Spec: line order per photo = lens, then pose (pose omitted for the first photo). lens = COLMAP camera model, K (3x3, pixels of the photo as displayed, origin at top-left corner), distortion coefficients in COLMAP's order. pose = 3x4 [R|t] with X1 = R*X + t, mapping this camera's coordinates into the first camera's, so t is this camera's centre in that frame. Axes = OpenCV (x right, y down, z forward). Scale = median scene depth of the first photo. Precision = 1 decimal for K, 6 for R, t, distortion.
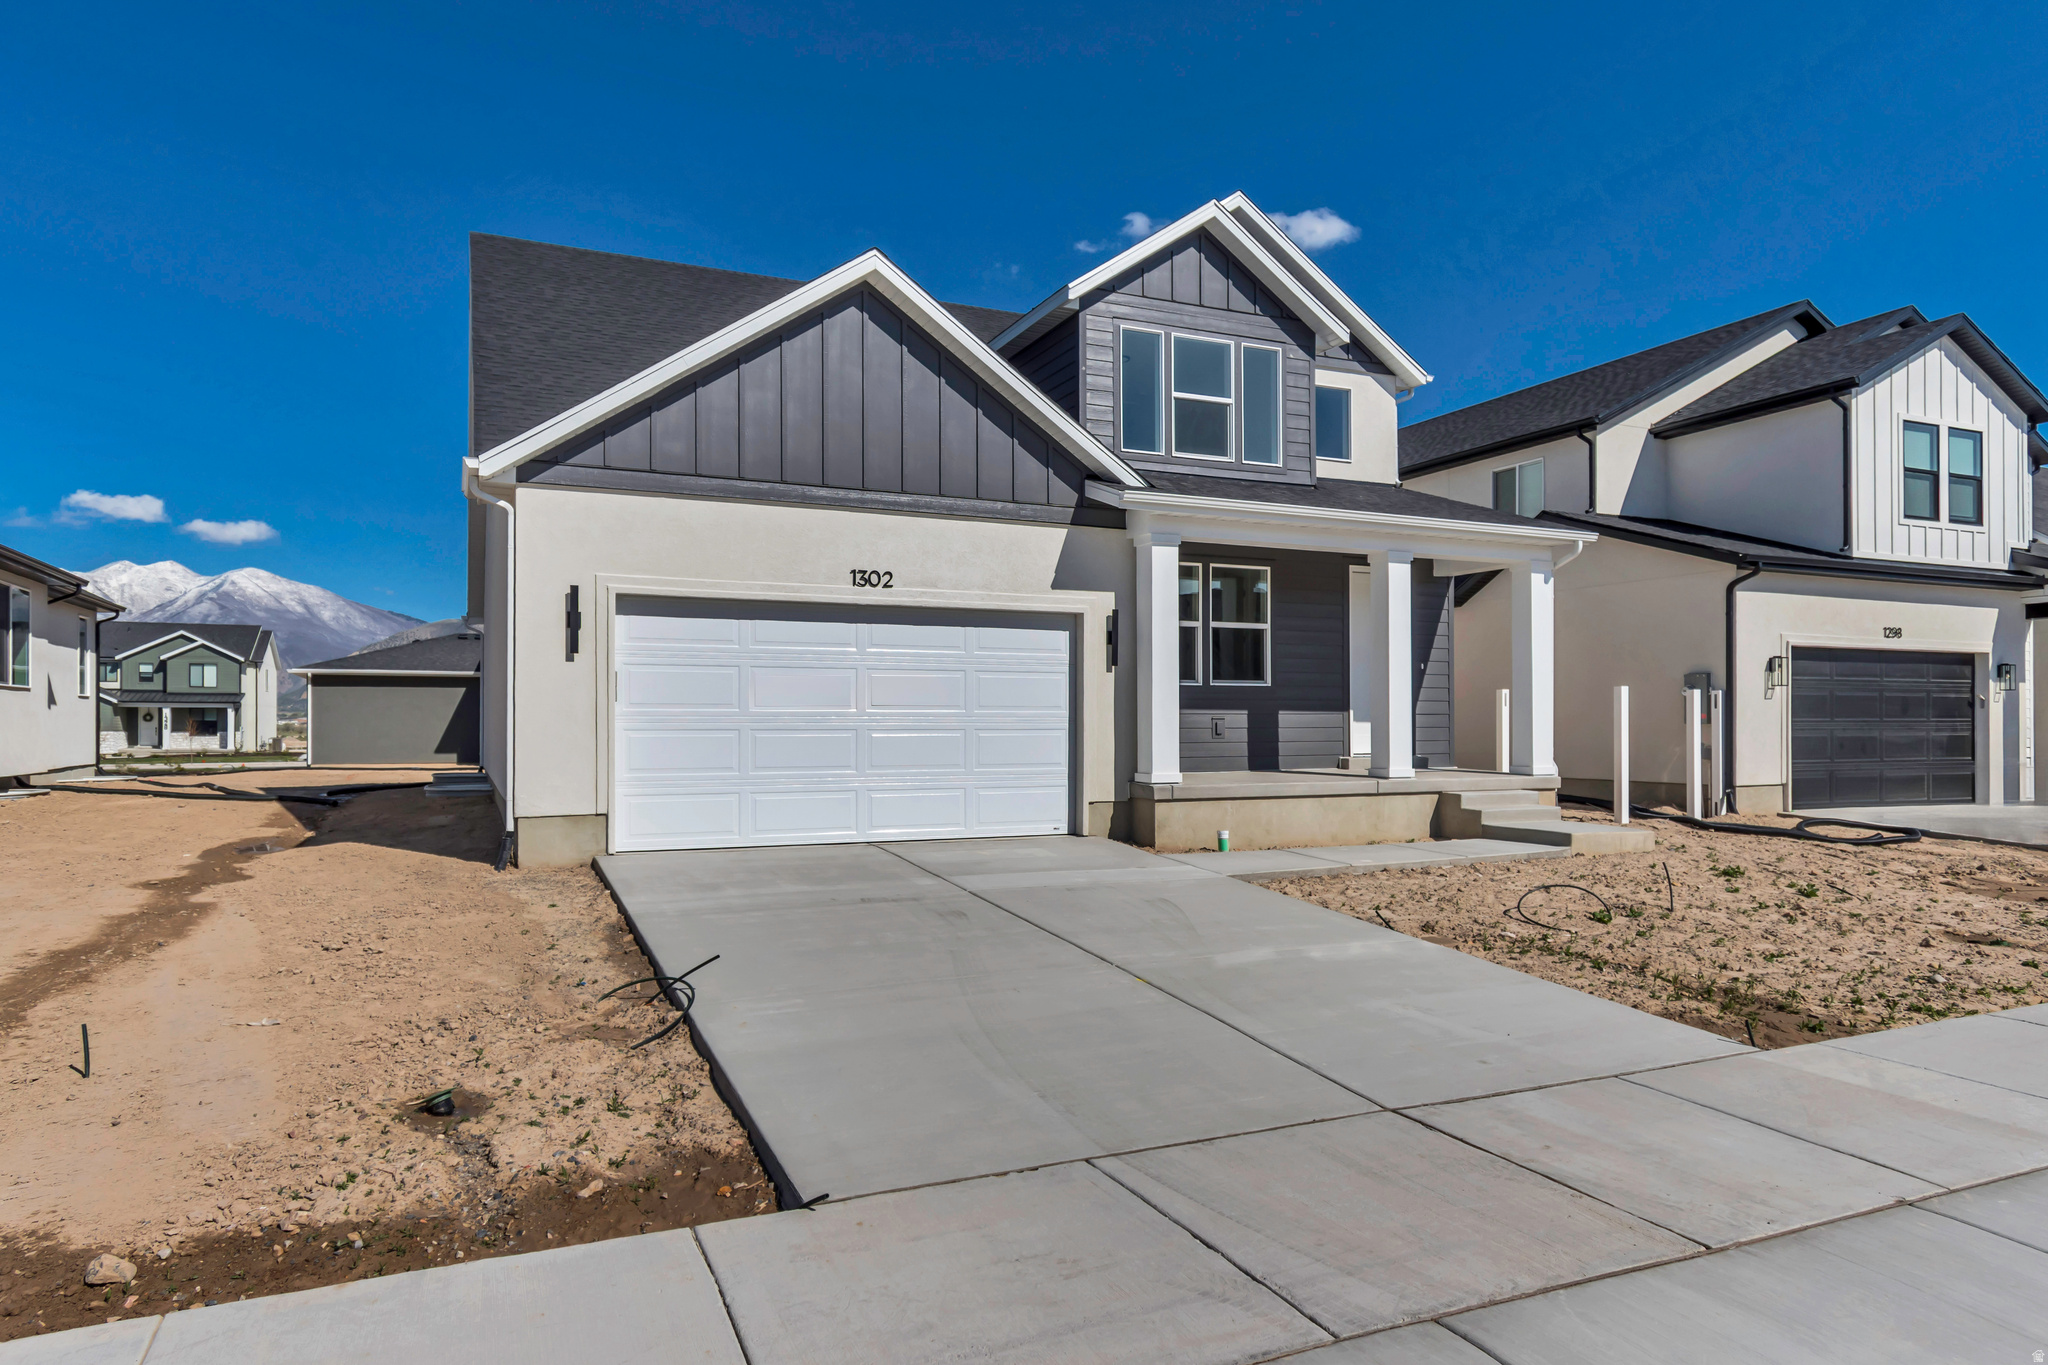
lens RADIAL K [[1284.1, 0, 1022.5], [0, 1284.1, 692.8], [0, 0, 1]] dist [0.002353, 0.003589]
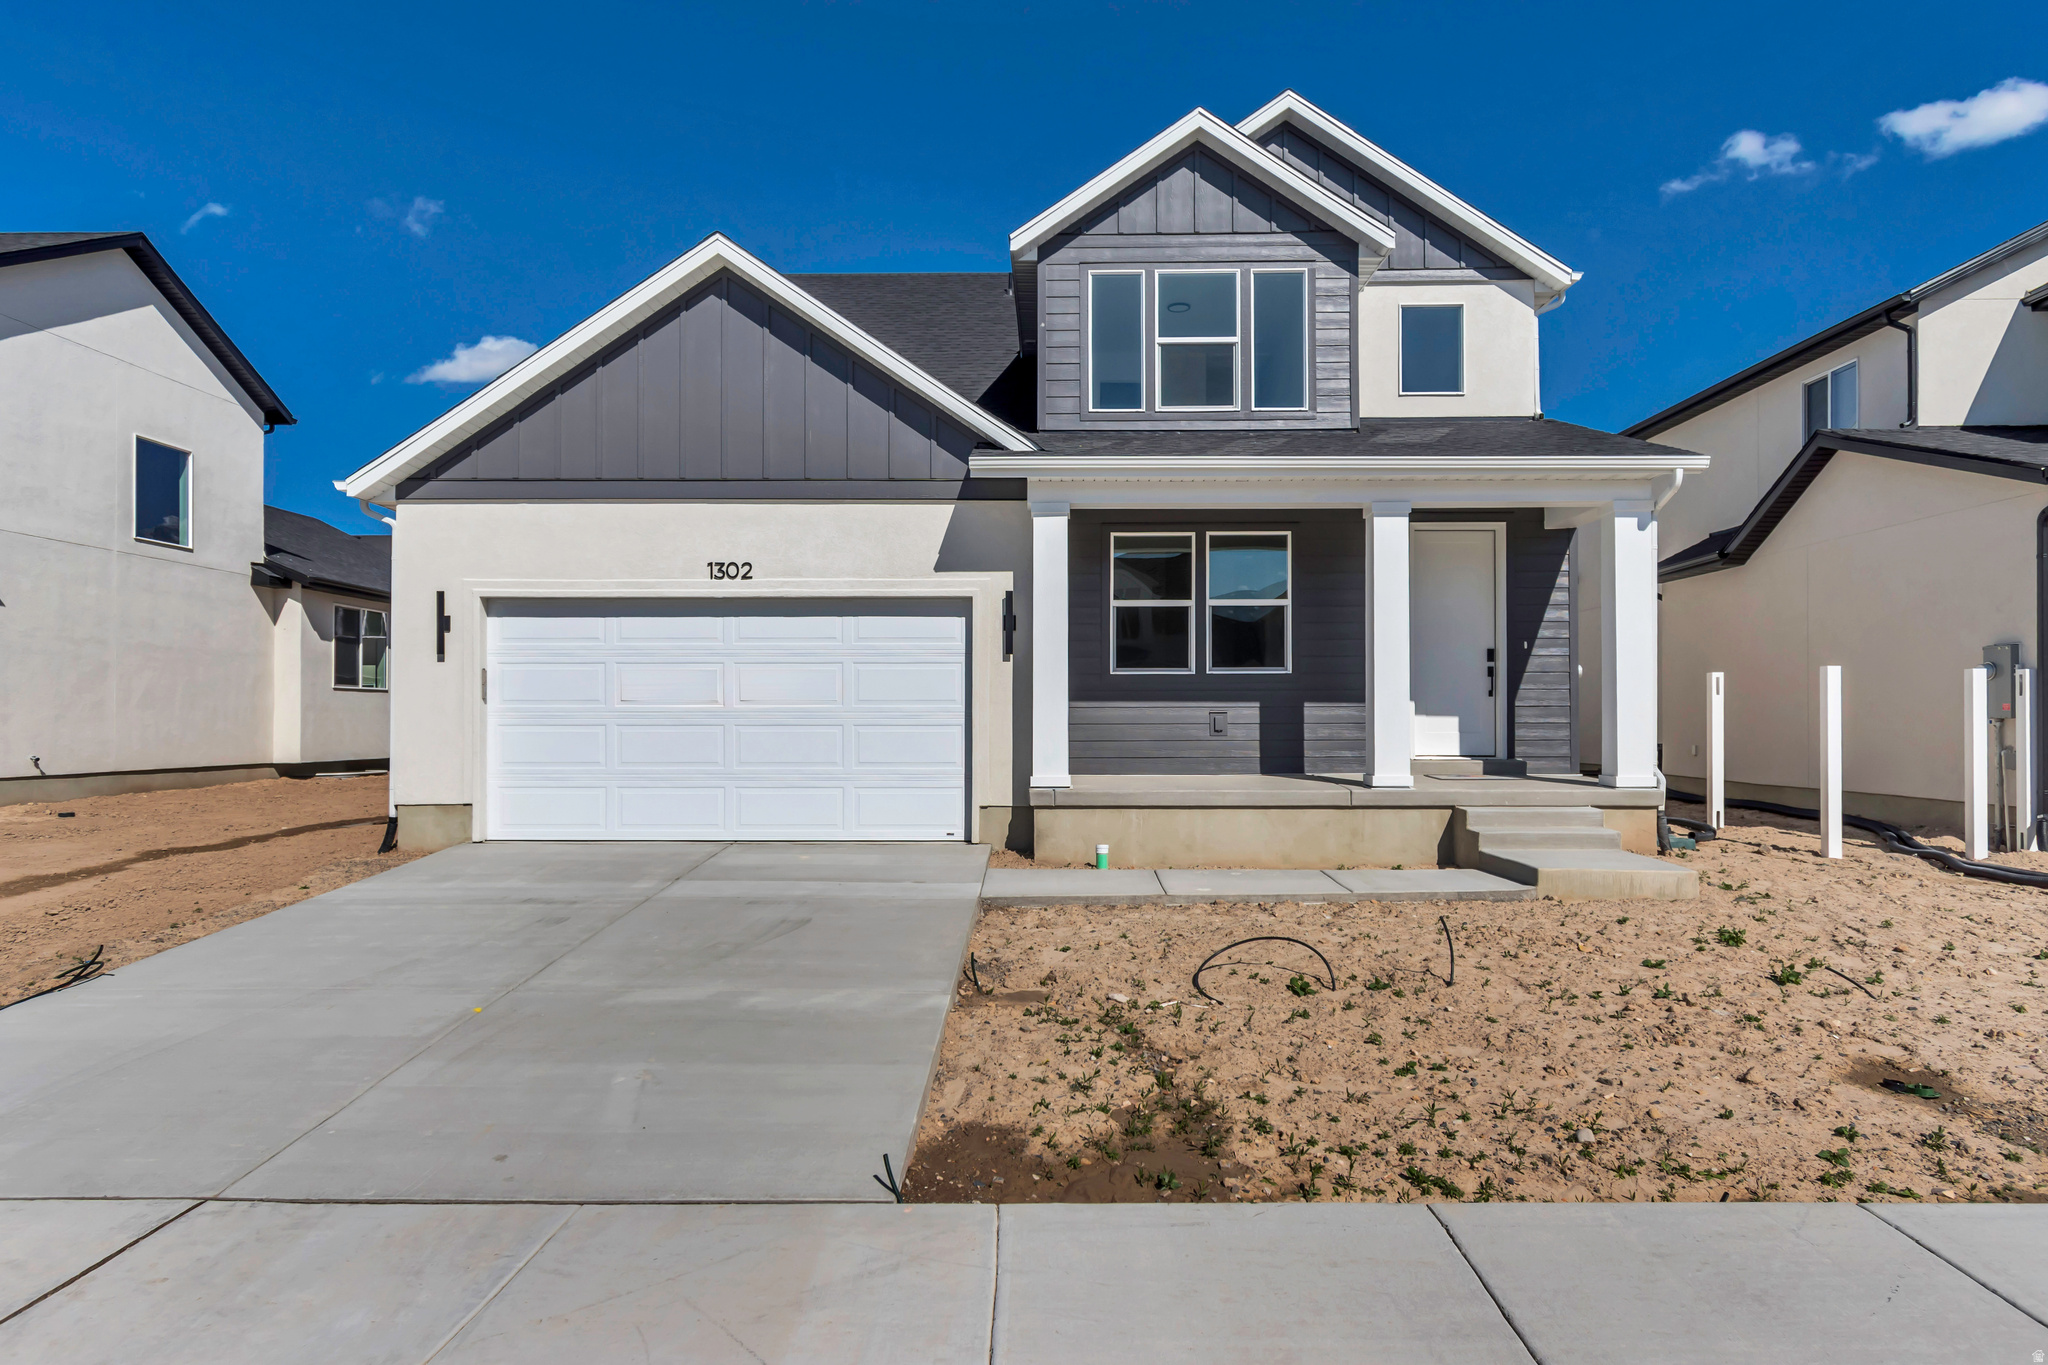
lens RADIAL K [[1272.1, 0, 1024.0], [0, 1272.1, 682.5], [0, 0, 1]] dist [0.003651, -0.000493]
pose [[0.901356, -0.011928, -0.432914, 0.463628], [0.011141, 0.999928, -0.004353, 0.002689], [0.432935, -0.000899, 0.901425, 0.207760]]
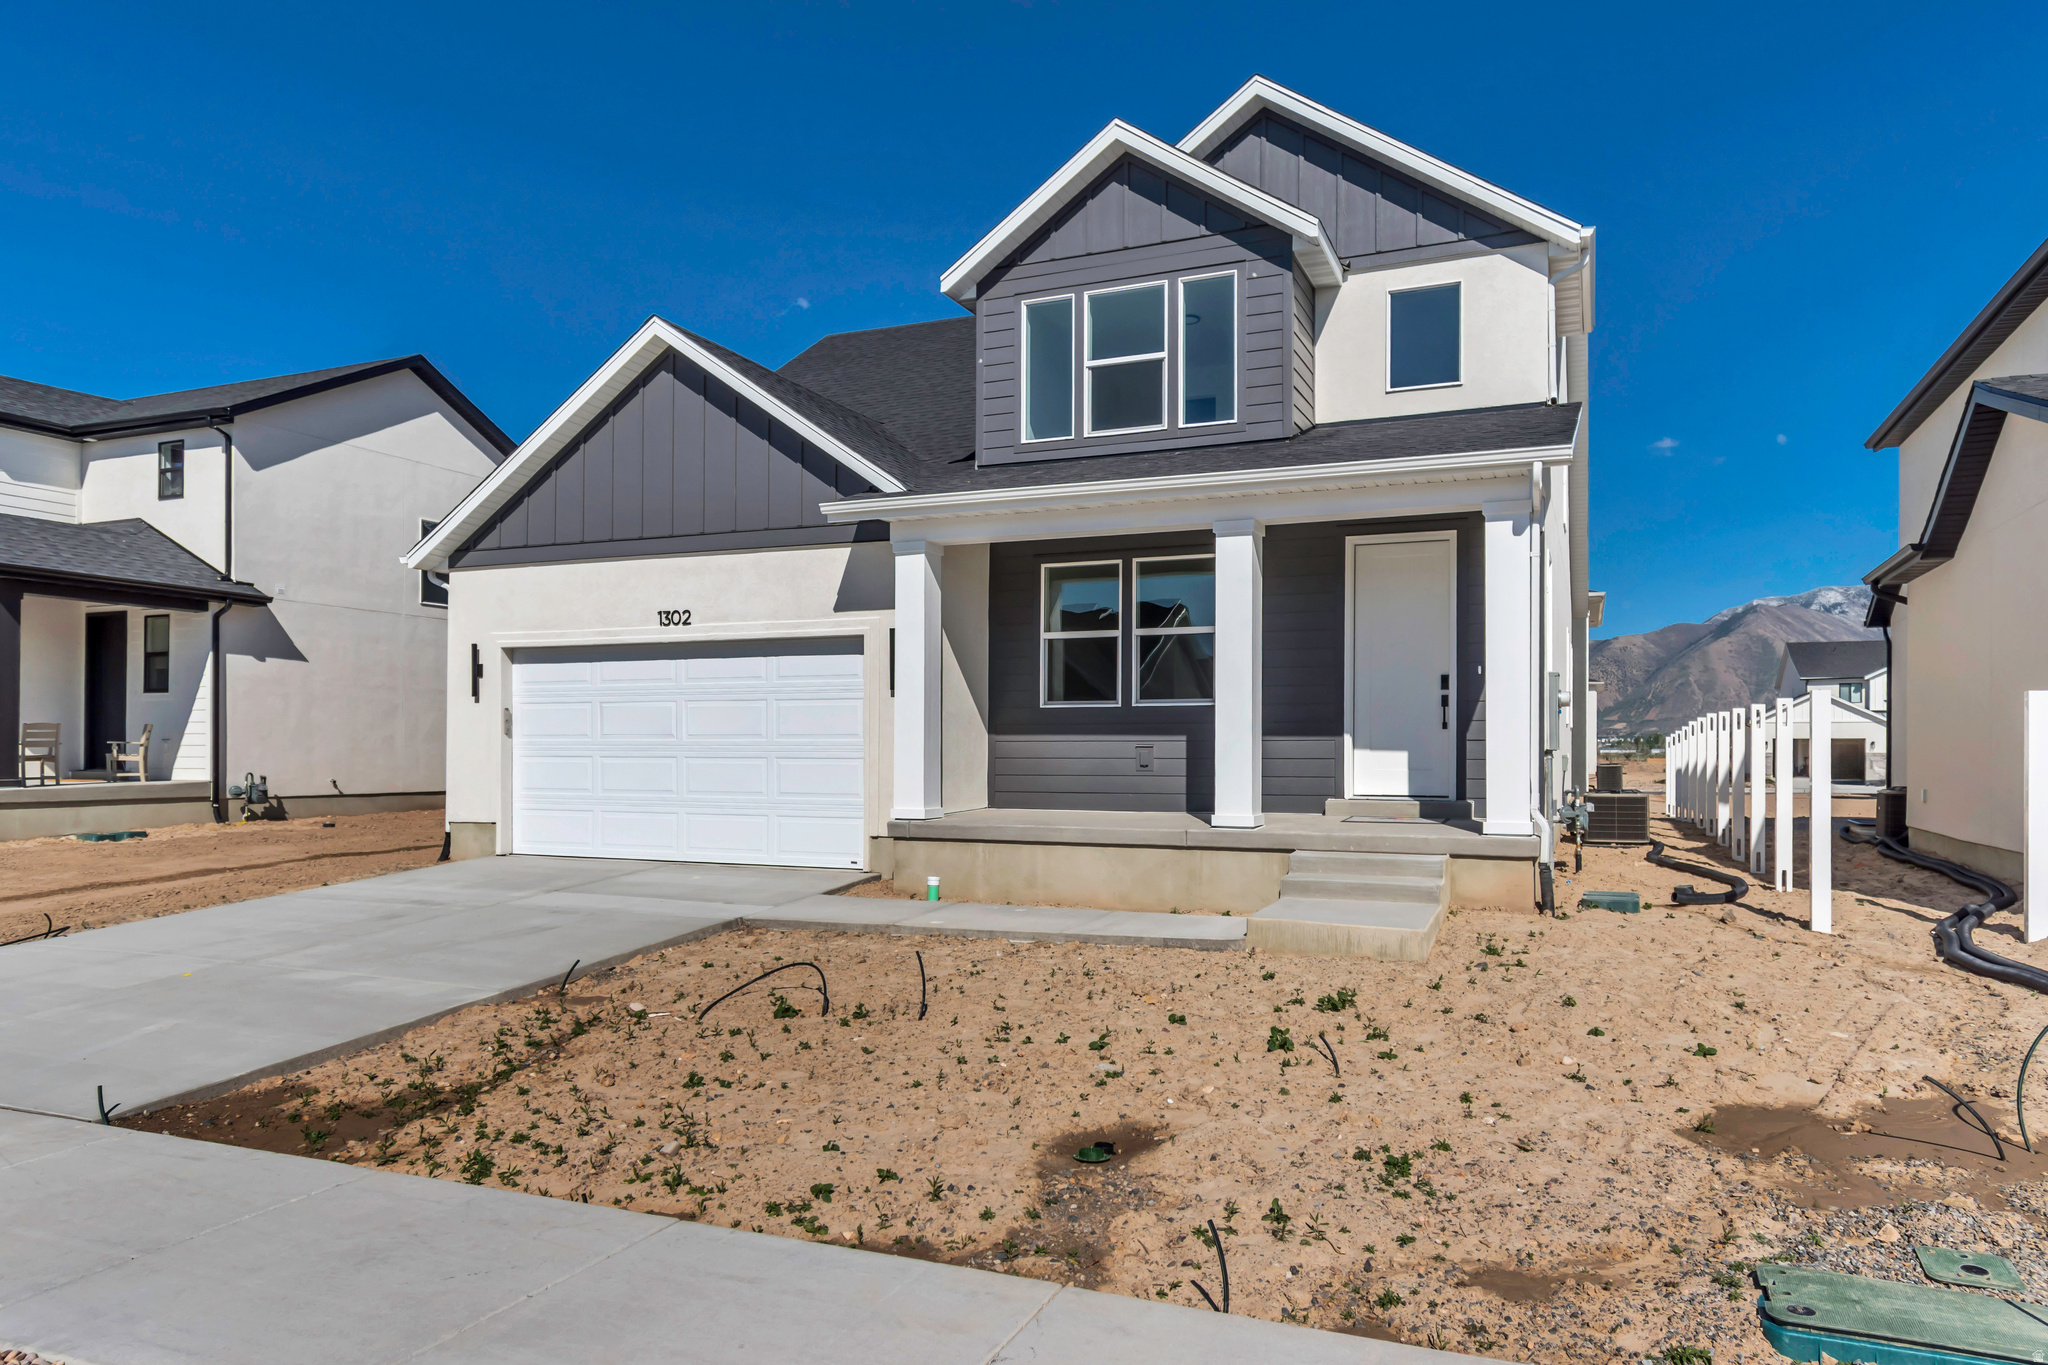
lens RADIAL K [[1341.1, 0, 1019.9], [0, 1341.1, 712.9], [0, 0, 1]] dist [0.004640, 0.001708]
pose [[0.667373, -0.018378, -0.744497, 0.847655], [0.016006, 0.999819, -0.010332, 0.007092], [0.744552, -0.005021, 0.667546, 0.426407]]
